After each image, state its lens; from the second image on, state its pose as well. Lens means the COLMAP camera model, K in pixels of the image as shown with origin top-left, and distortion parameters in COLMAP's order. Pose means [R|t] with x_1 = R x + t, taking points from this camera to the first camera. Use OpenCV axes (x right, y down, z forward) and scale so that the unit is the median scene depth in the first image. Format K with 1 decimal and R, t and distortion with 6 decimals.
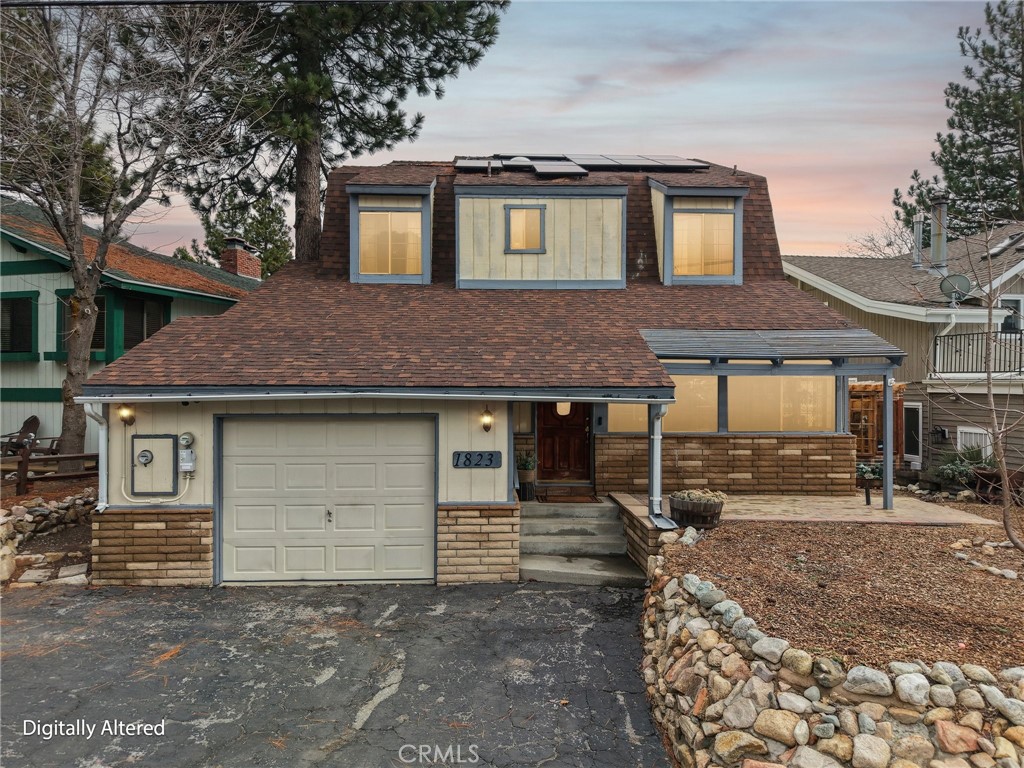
lens RADIAL K [[721.0, 0, 512.4], [0, 721.0, 382.1], [0, 0, 1]] dist [0.013895, -0.006439]
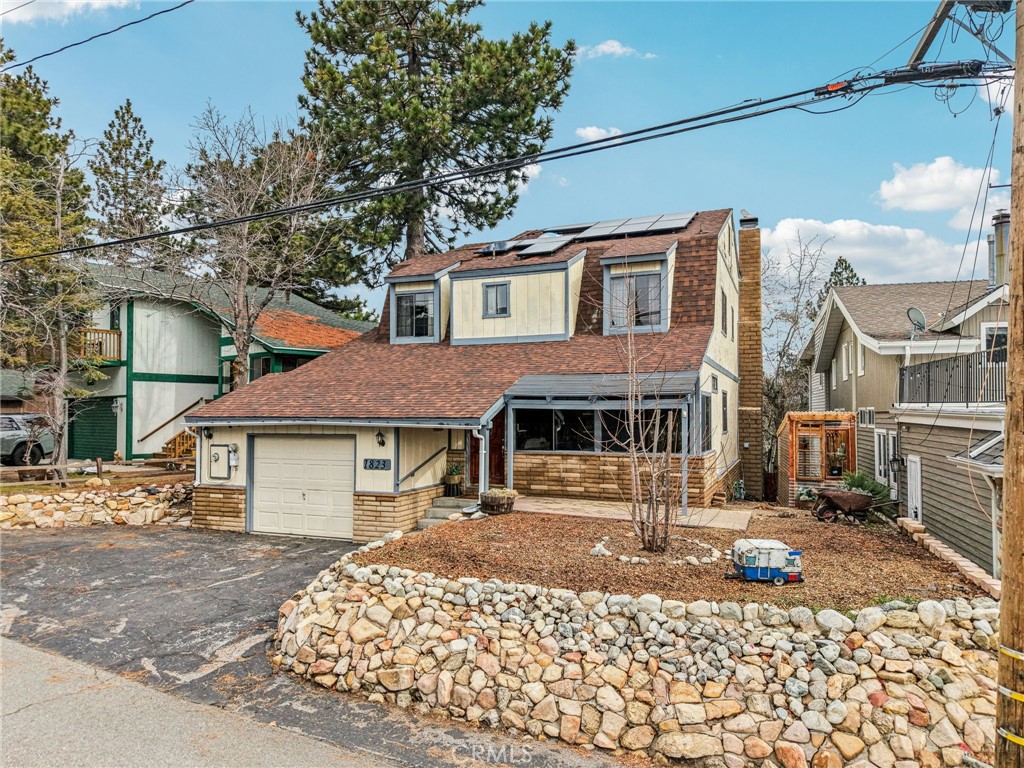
lens RADIAL K [[721.0, 0, 511.5], [0, 721.0, 387.8], [0, 0, 1]] dist [0.013895, -0.006439]
pose [[0.908499, -0.015157, -0.417612, 0.874987], [0.004978, 0.999664, -0.025454, -0.017089], [0.417858, 0.021046, 0.908269, -0.304667]]
